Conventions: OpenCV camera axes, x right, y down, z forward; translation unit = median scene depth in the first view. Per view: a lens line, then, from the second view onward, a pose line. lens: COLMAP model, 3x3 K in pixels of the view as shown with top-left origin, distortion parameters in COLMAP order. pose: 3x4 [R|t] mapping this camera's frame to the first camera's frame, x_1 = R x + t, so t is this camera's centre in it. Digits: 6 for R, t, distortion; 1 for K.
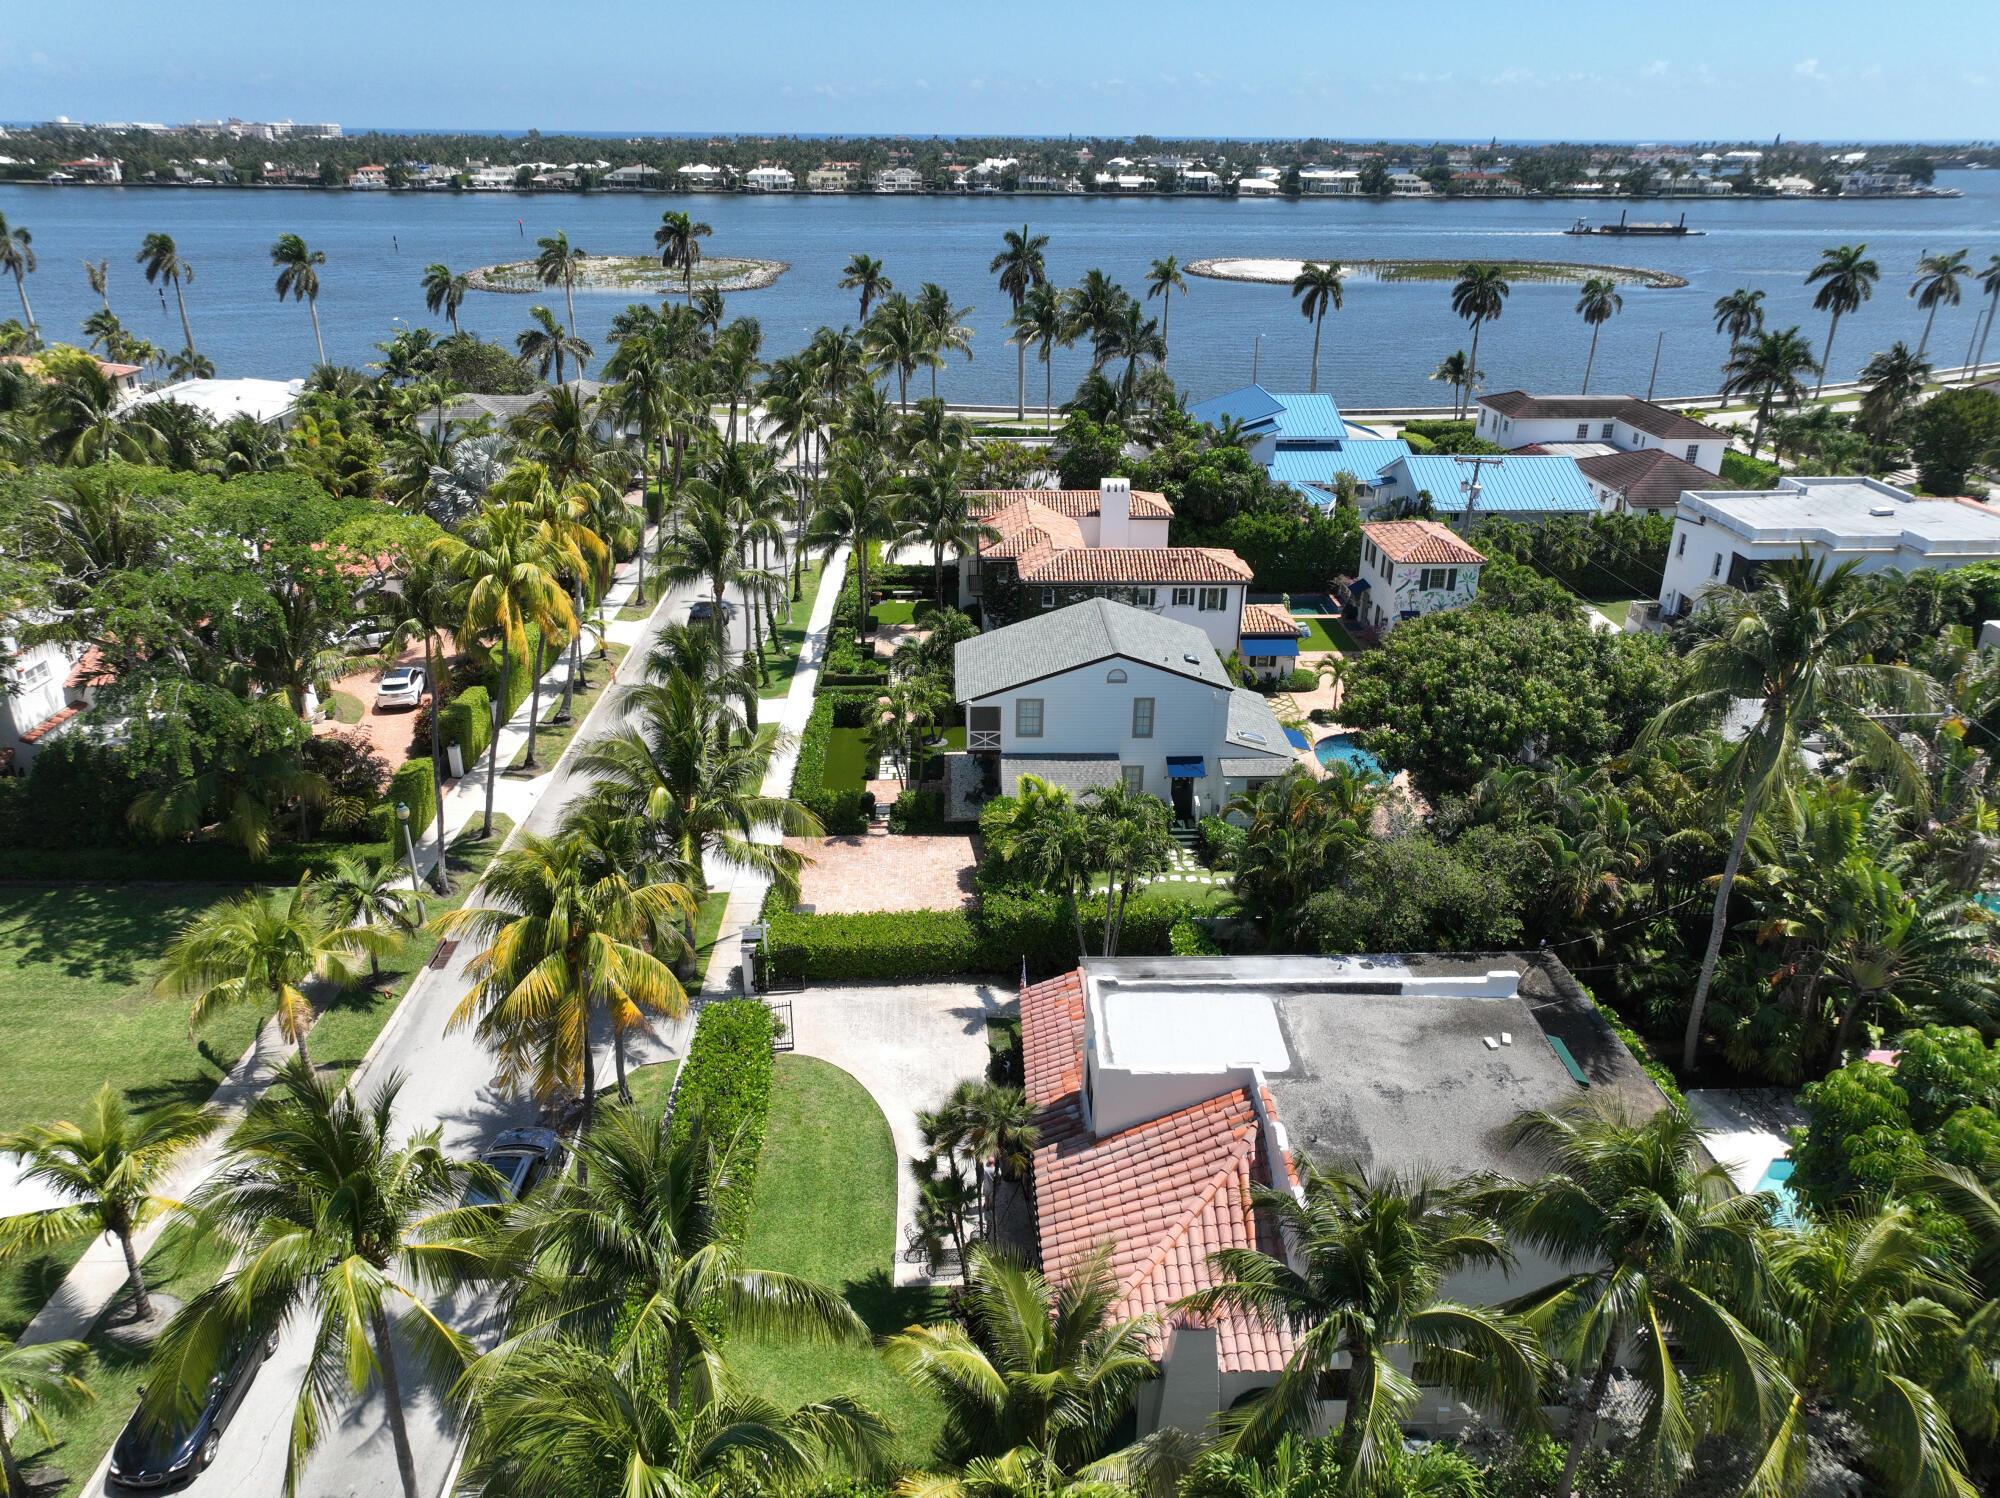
lens RADIAL K [[1406.6, 0, 1000.0], [0, 1406.6, 749.0], [0, 0, 1]] dist [-0.007231, 0.030226]
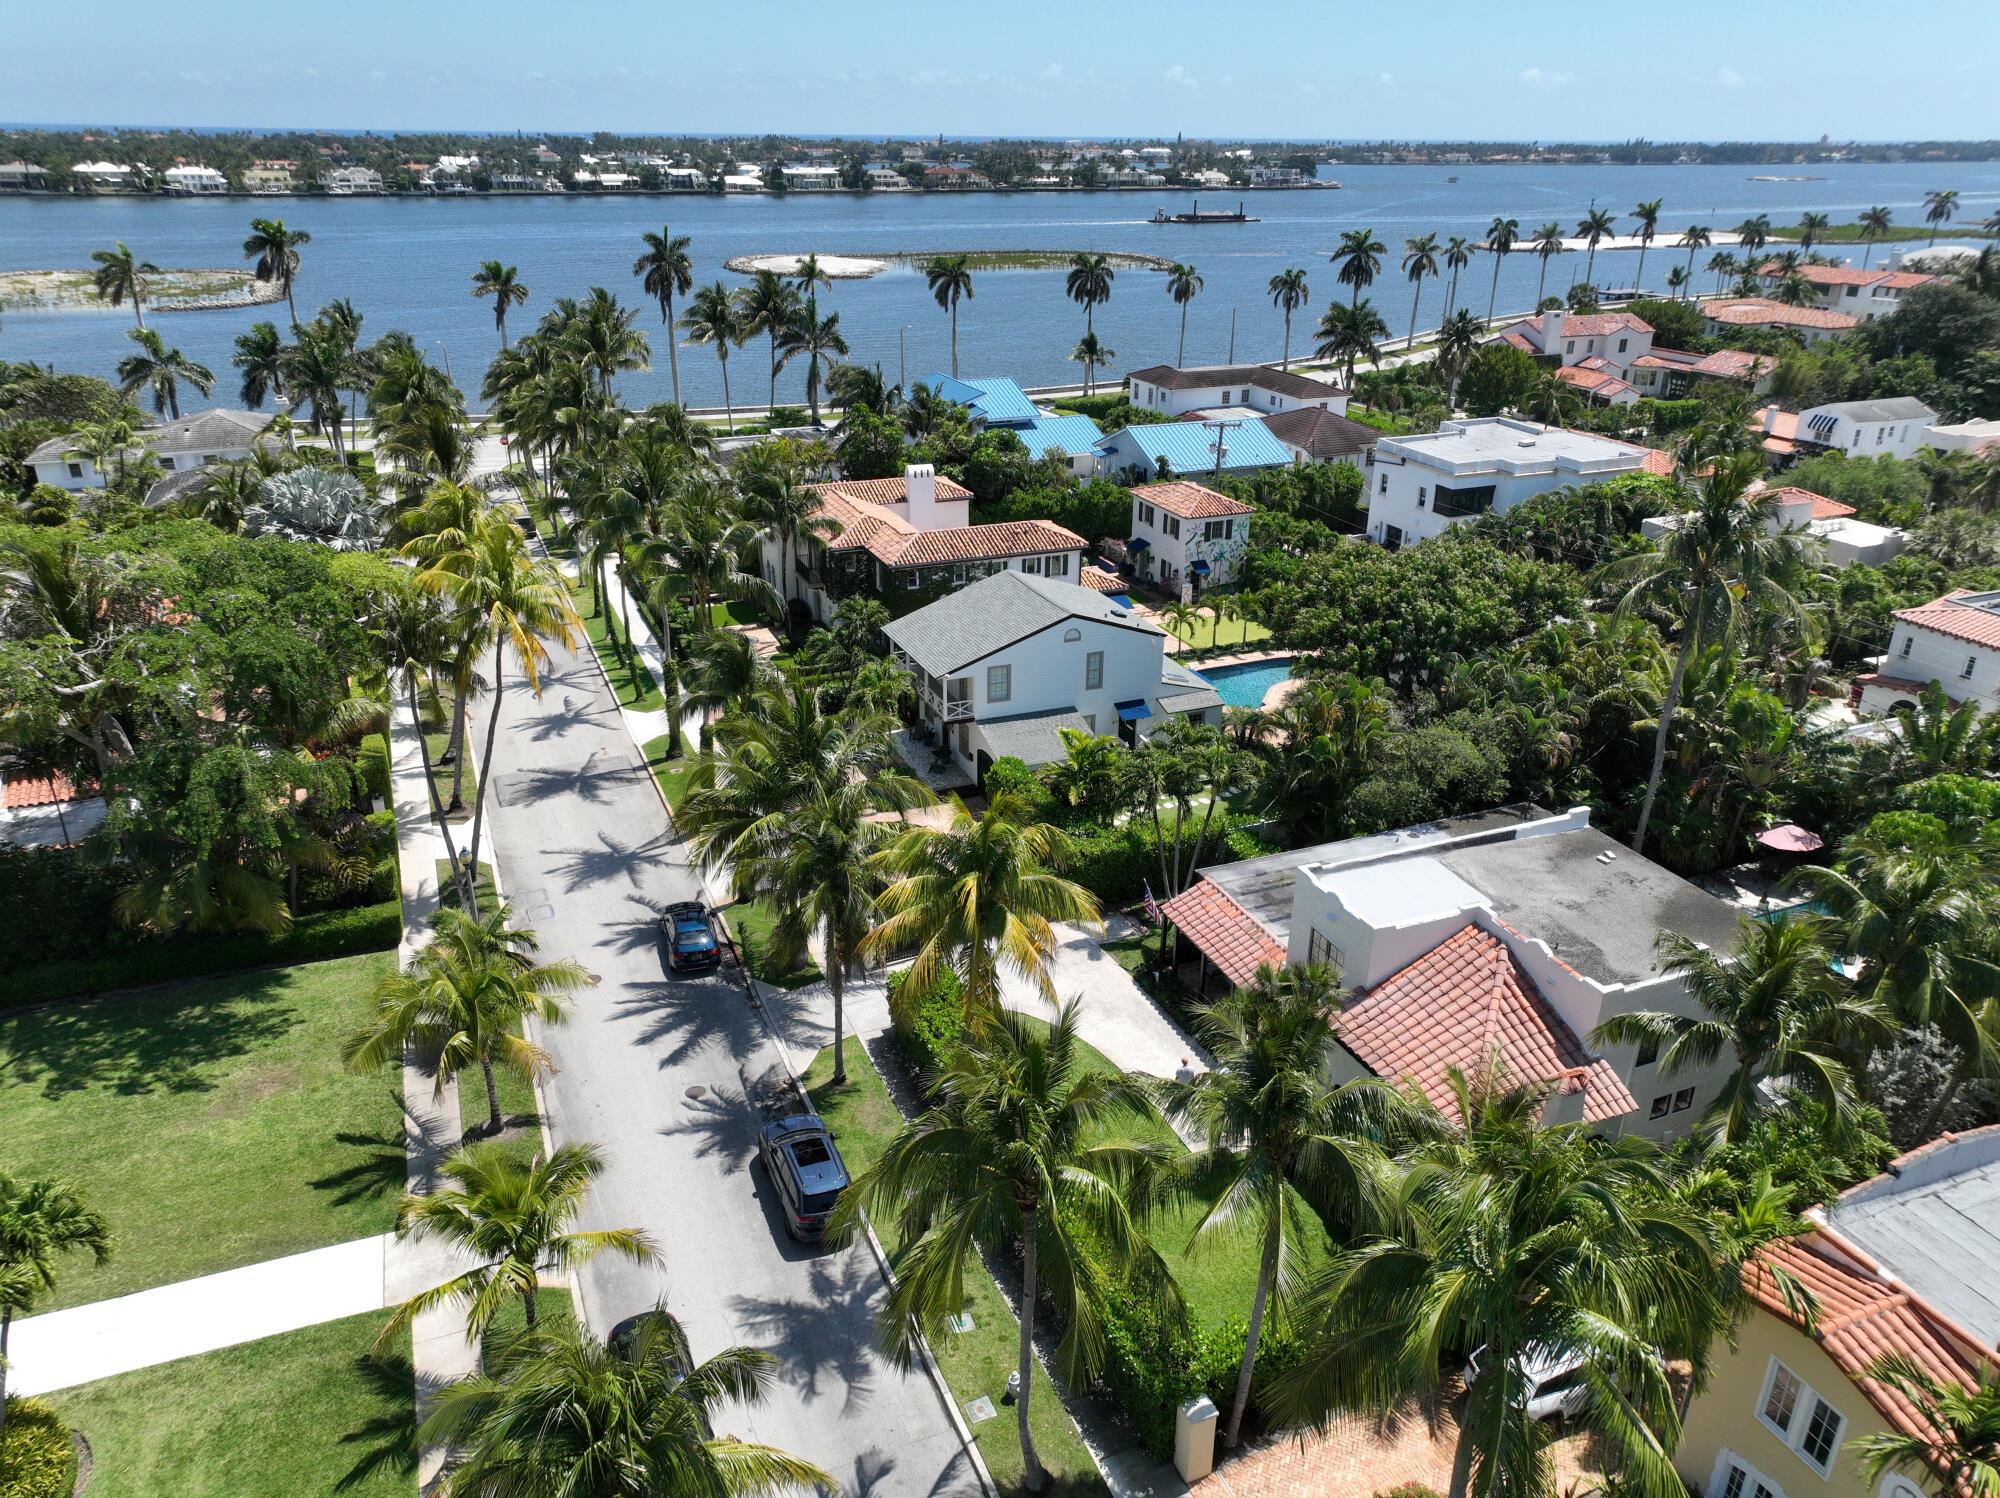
lens RADIAL K [[1406.6, 0, 1000.0], [0, 1406.6, 749.0], [0, 0, 1]] dist [-0.007231, 0.030226]
pose [[0.935730, -0.142378, 0.322704, -0.130635], [0.141611, 0.989581, 0.025984, -0.000156], [-0.323042, 0.021385, 0.946143, -0.007067]]
